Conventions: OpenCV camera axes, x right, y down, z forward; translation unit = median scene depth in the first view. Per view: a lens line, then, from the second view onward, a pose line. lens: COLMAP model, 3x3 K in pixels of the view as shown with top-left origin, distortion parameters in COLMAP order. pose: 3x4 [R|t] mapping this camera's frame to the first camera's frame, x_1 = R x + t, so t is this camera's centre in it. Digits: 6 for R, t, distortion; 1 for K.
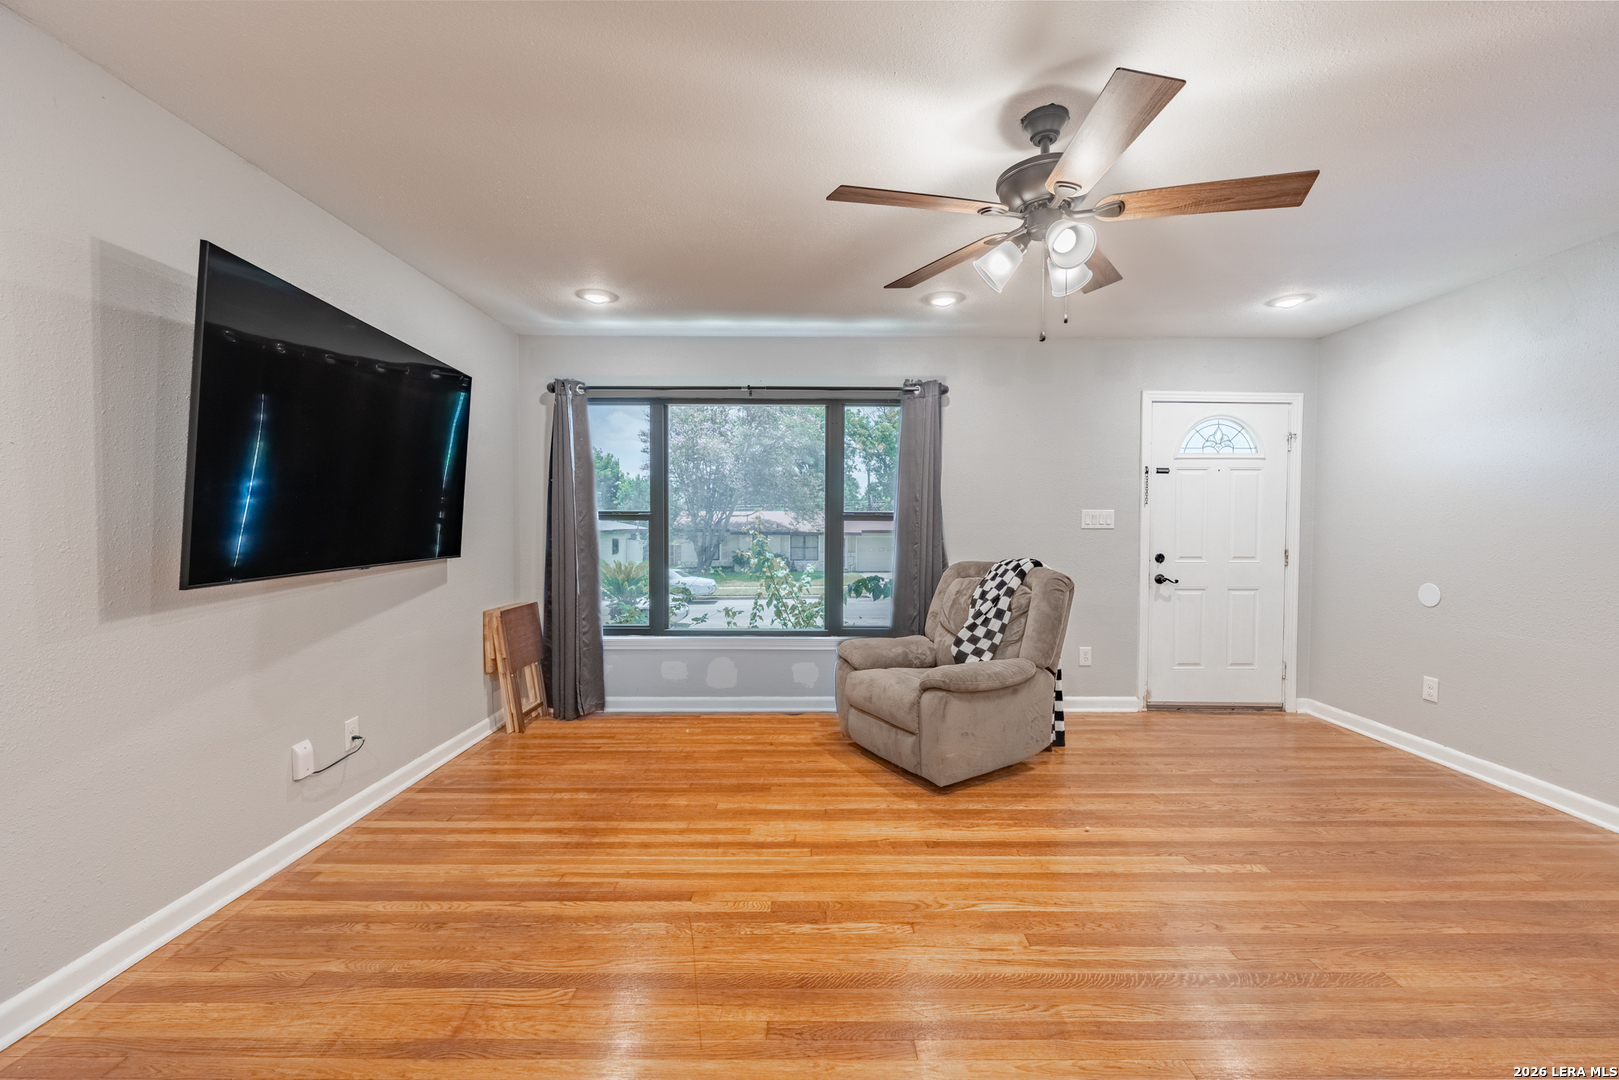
lens RADIAL K [[650.3, 0, 809.5], [0, 650.3, 540.0], [0, 0, 1]] dist [0.004413, -0.000705]
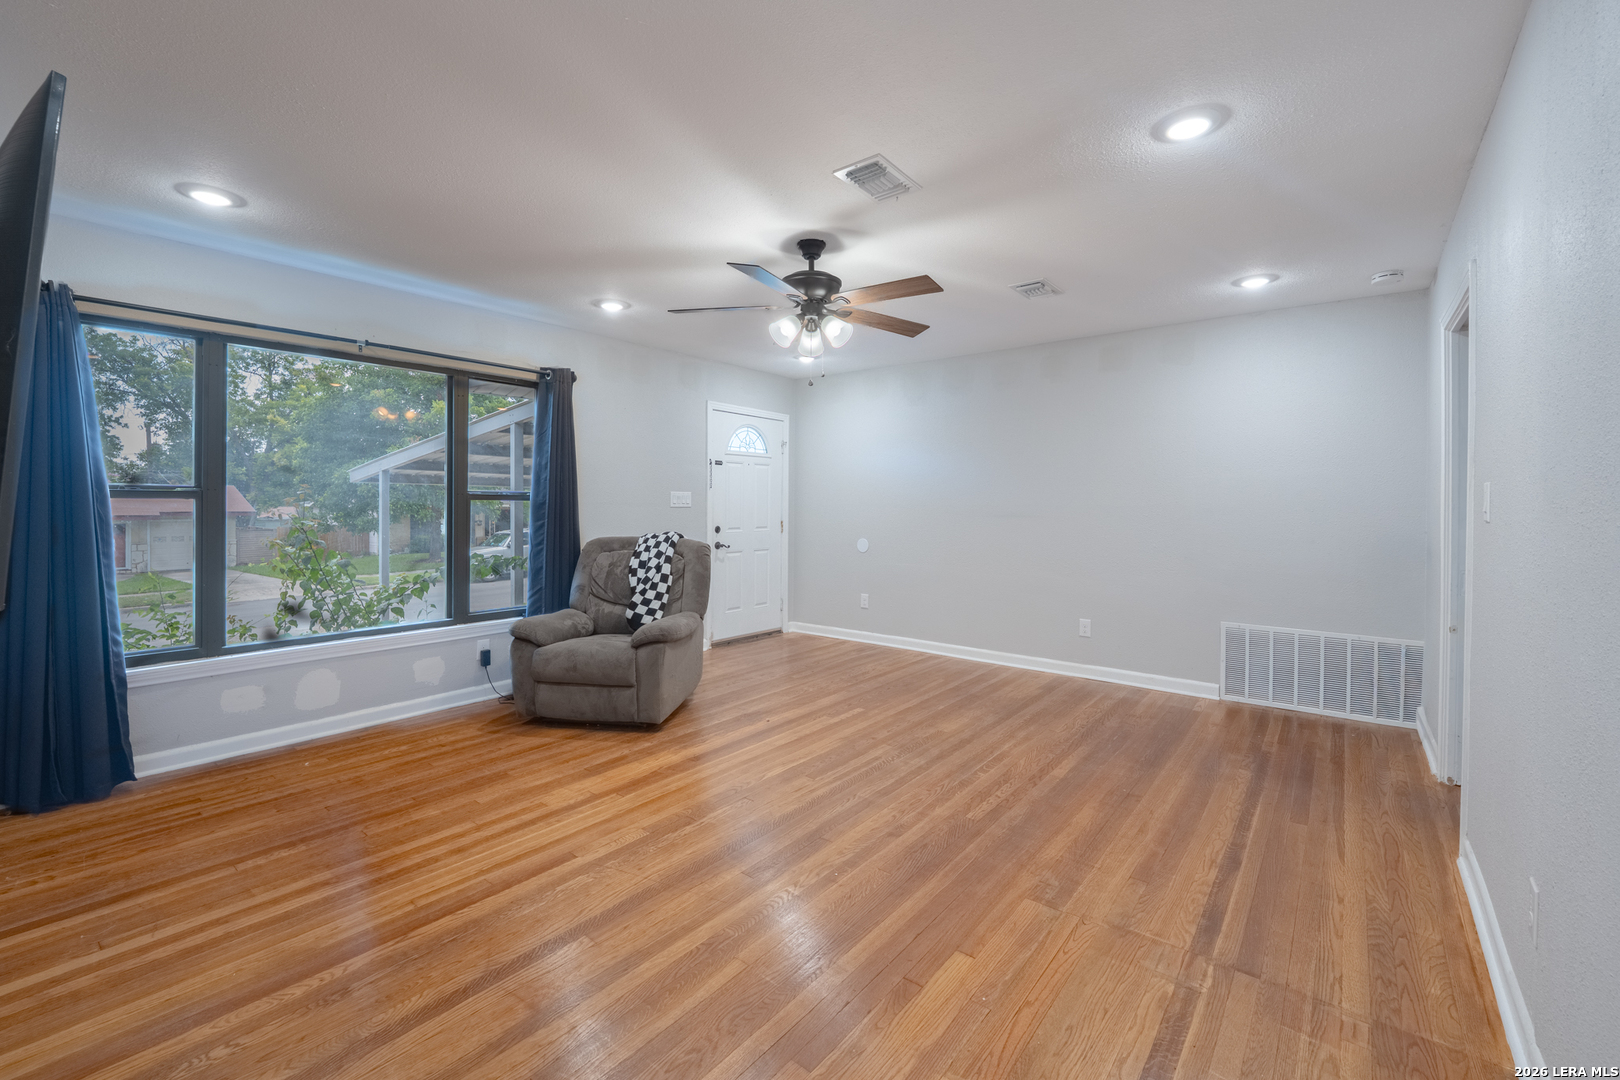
lens RADIAL K [[681.5, 0, 811.7], [0, 681.5, 508.7], [0, 0, 1]] dist [-0.002417, -0.001007]
pose [[0.626852, -0.005836, 0.779117, -0.520591], [0.018916, 0.999791, -0.007730, -0.000022], [-0.778909, 0.019583, 0.626831, -0.005554]]
